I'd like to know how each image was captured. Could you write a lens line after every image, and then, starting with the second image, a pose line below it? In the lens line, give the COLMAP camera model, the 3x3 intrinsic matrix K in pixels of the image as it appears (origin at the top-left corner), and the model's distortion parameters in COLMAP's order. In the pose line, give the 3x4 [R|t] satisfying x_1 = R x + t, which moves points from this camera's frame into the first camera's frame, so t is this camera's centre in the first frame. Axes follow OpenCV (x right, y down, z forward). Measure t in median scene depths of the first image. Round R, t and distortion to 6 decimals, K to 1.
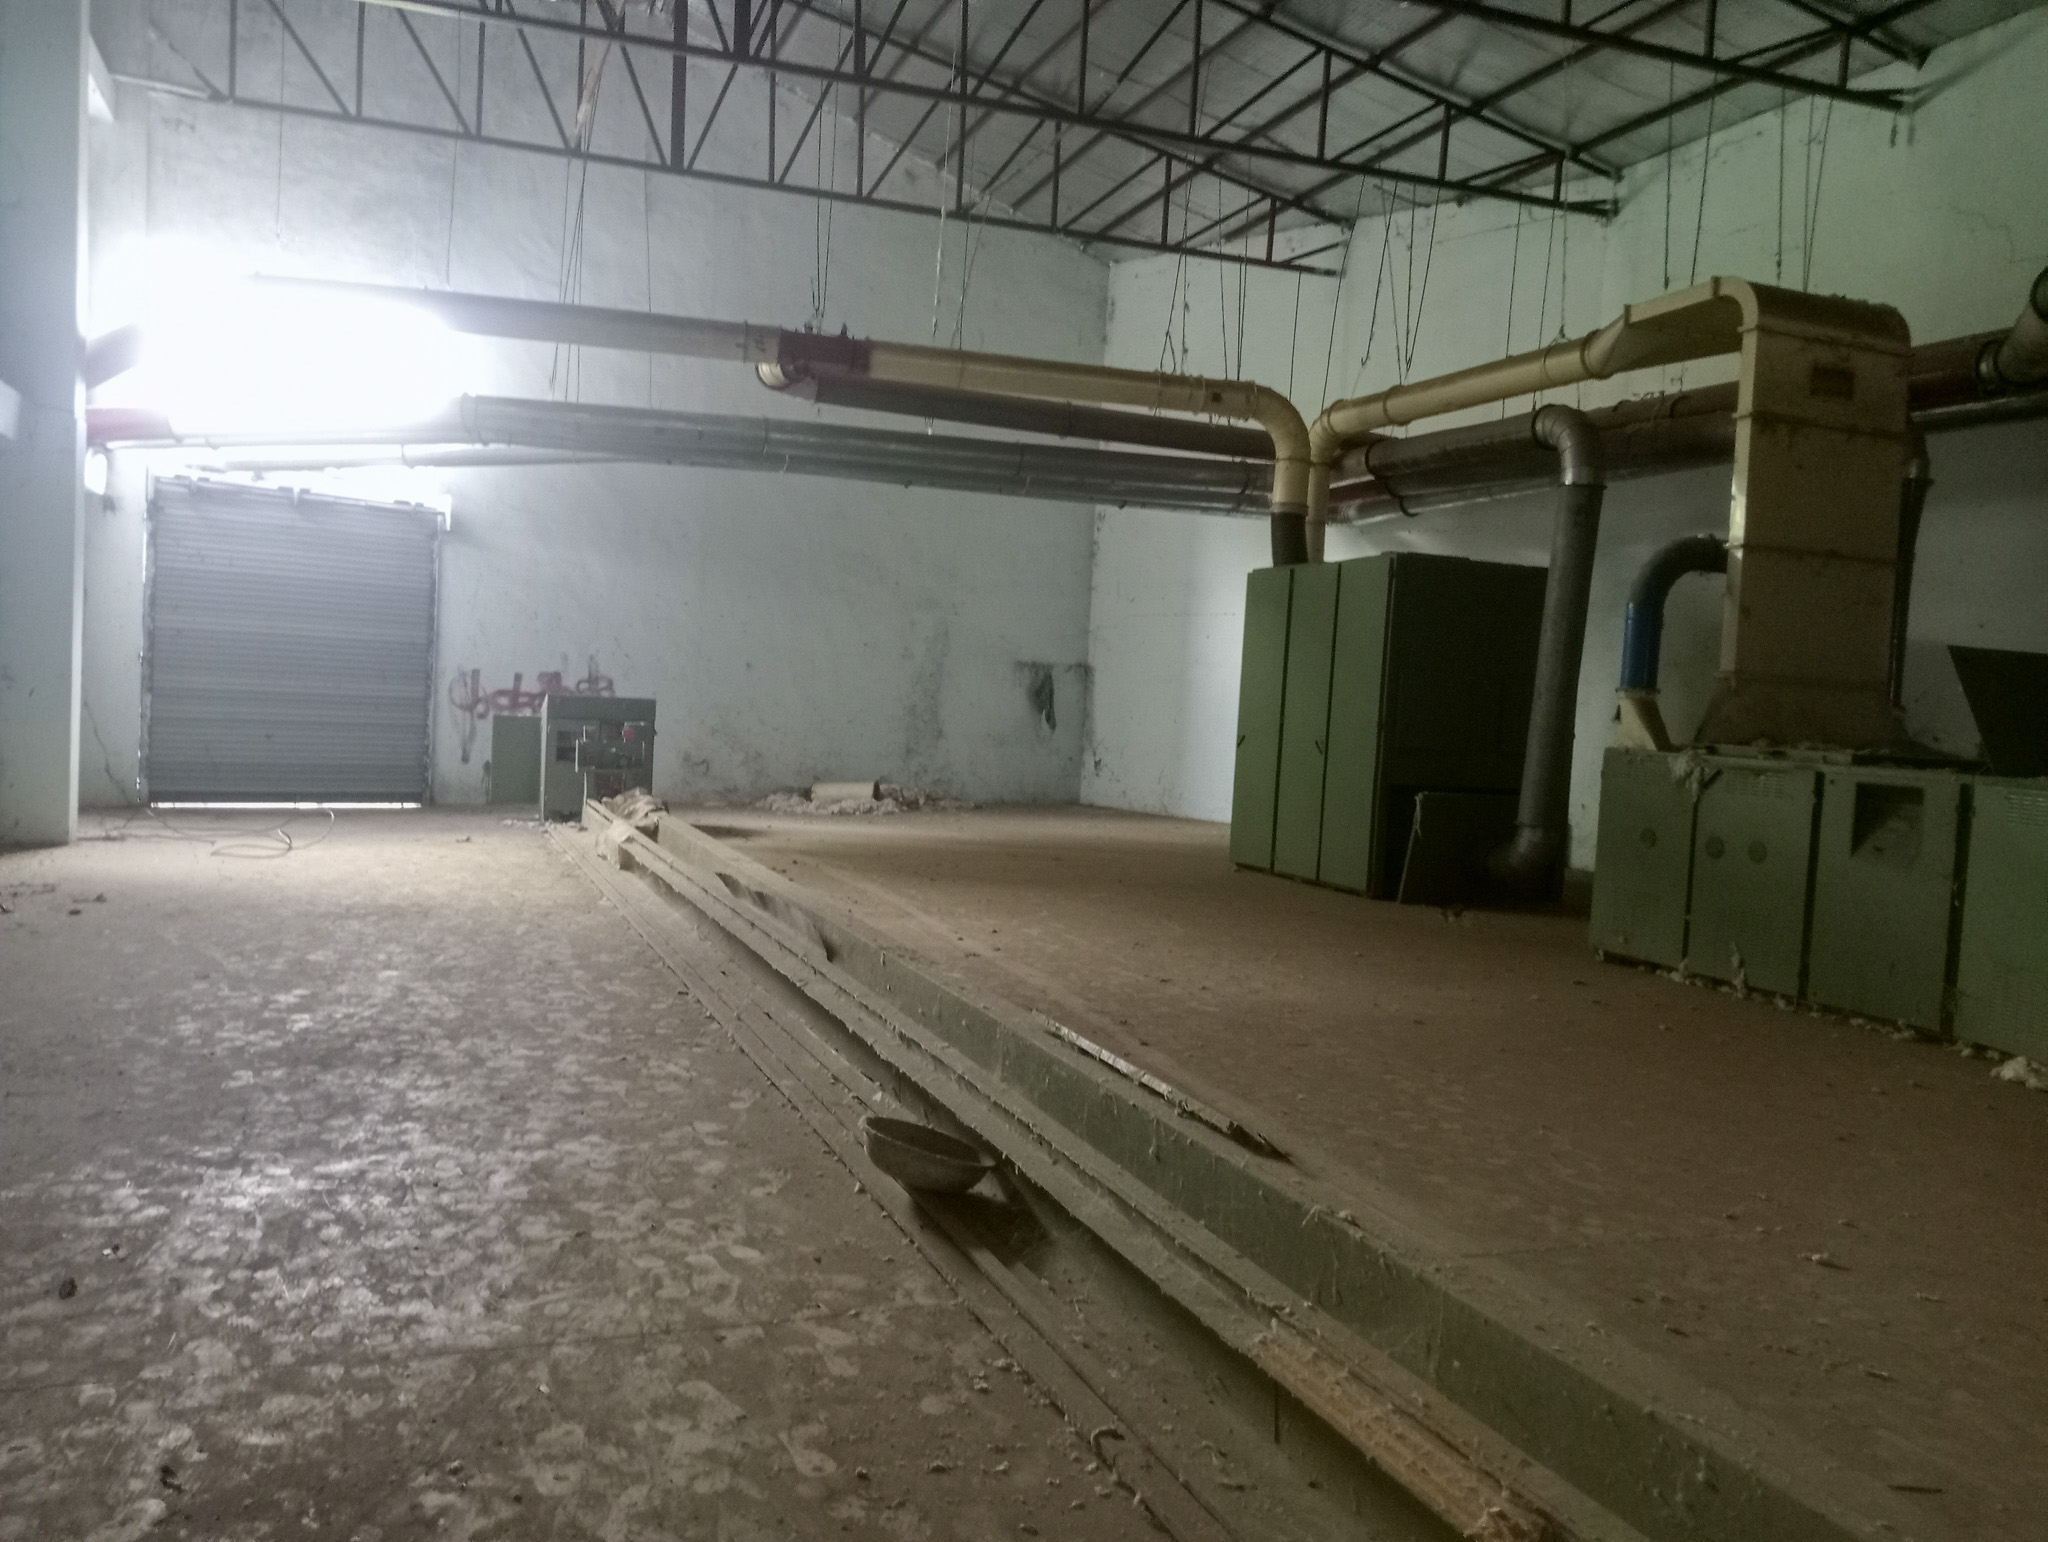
lens RADIAL K [[1660.2, 0, 1024.0], [0, 1660.2, 771.0], [0, 0, 1]] dist [0.094822, -0.001663]
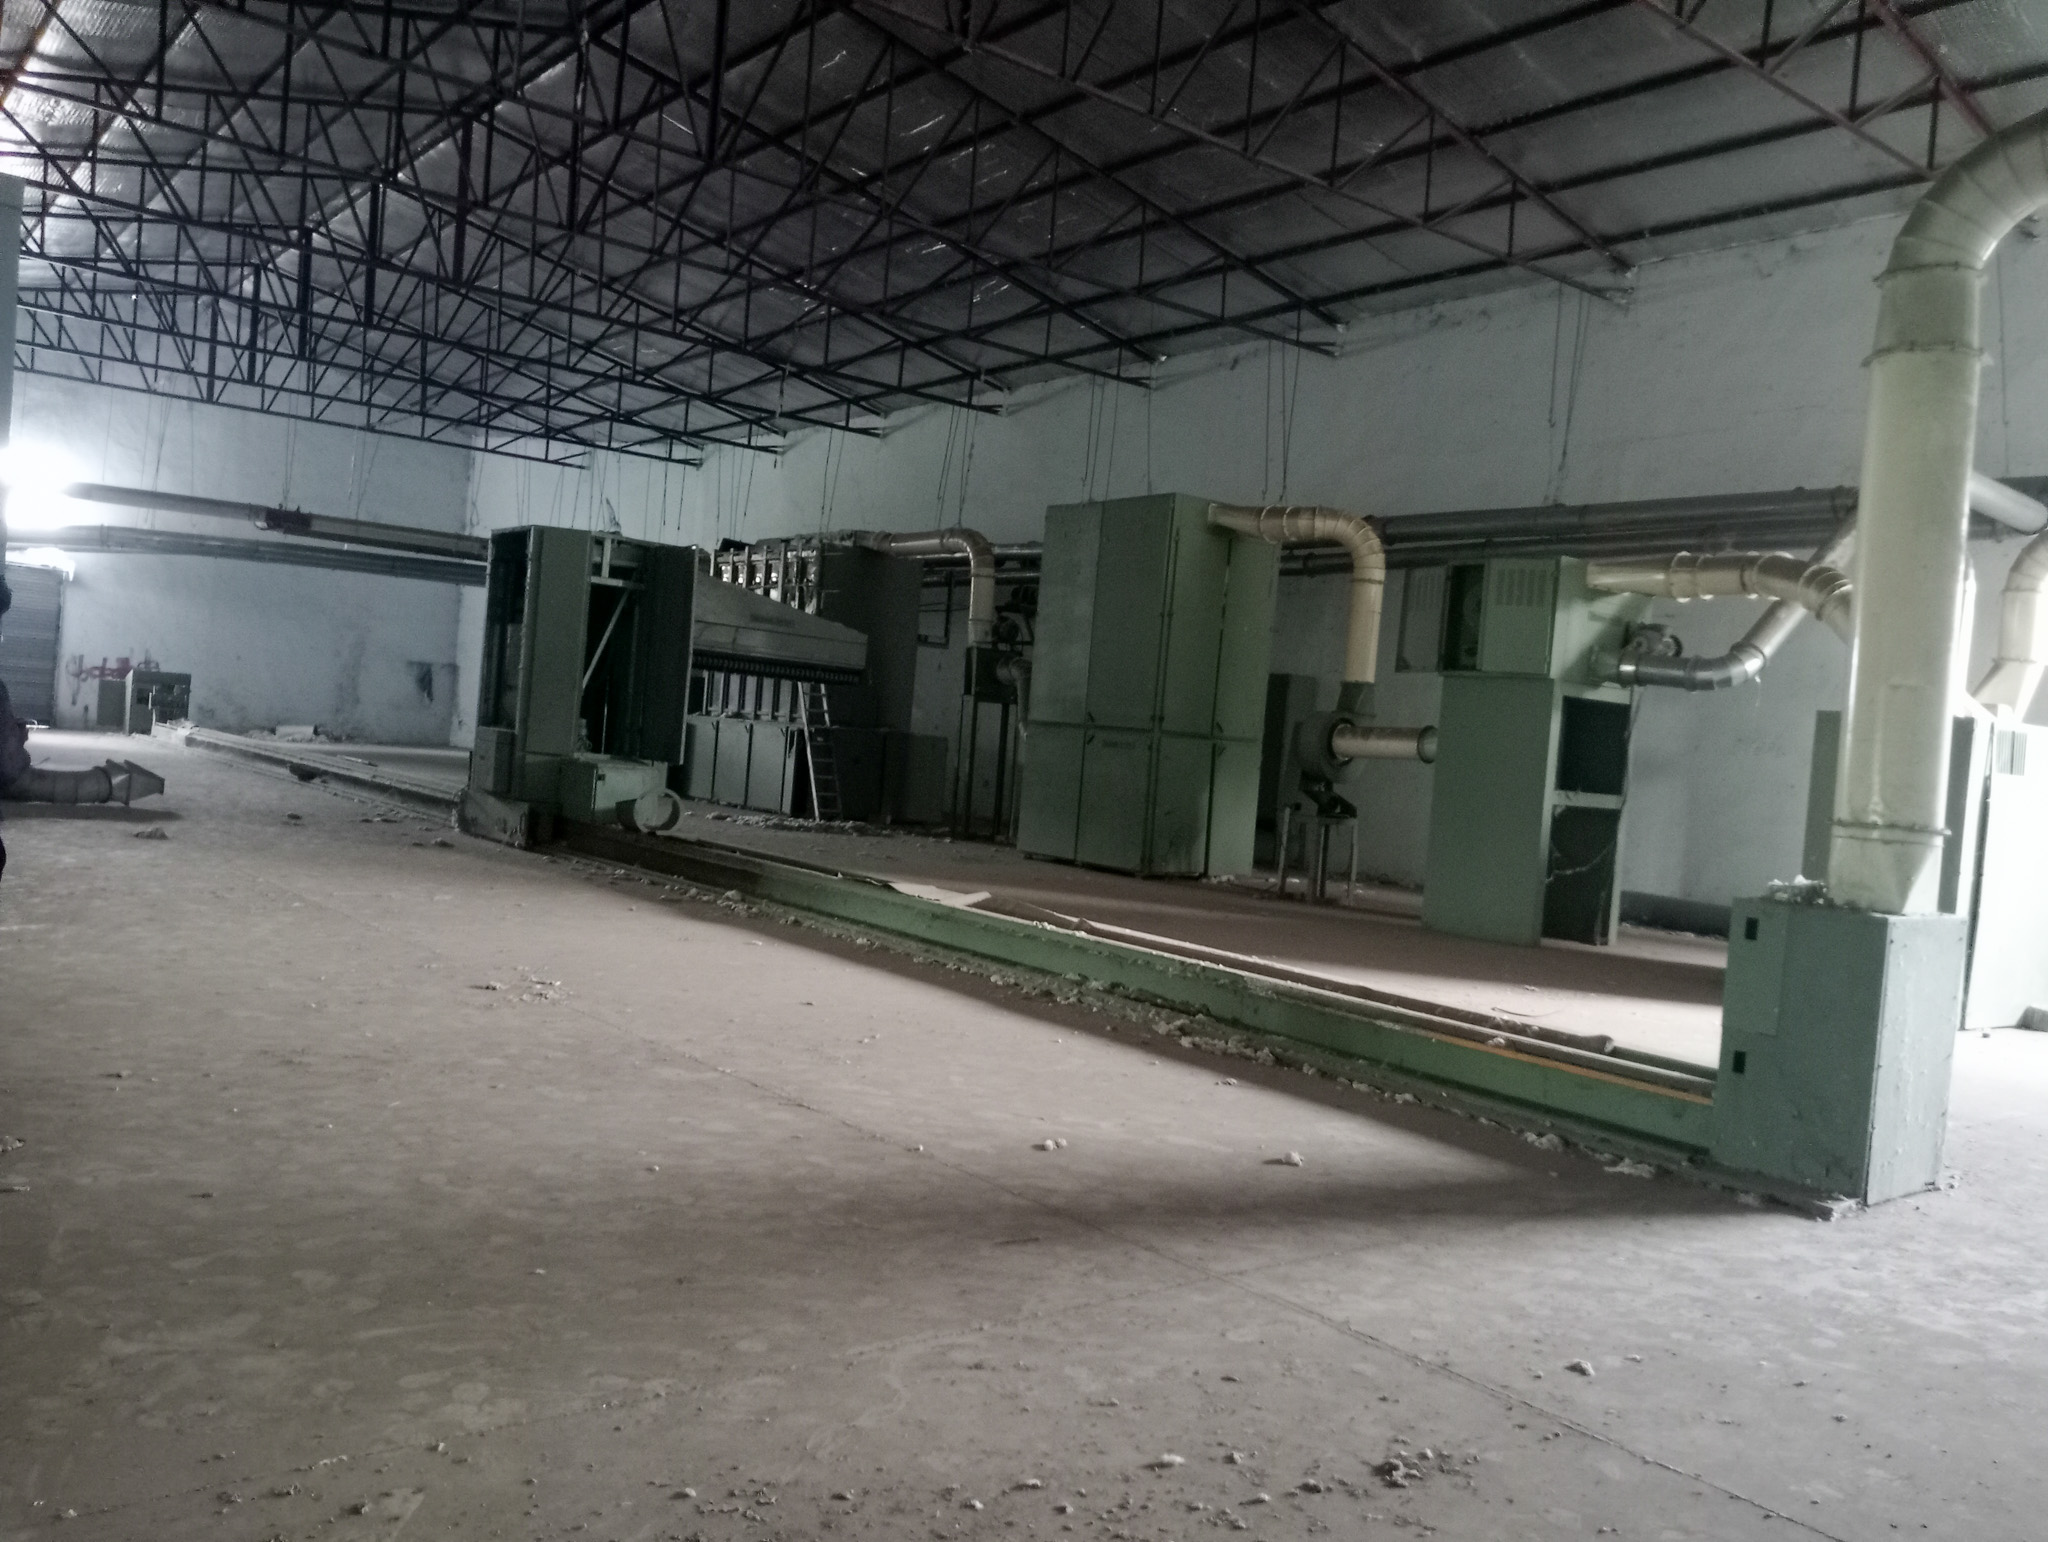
lens RADIAL K [[1634.7, 0, 1024.0], [0, 1634.7, 771.0], [0, 0, 1]] dist [0.006707, 0.004439]
pose [[0.954609, 0.021924, 0.297054, 0.135133], [-0.022000, 0.999753, -0.003089, 0.051245], [-0.297048, -0.003586, 0.954856, -1.057657]]
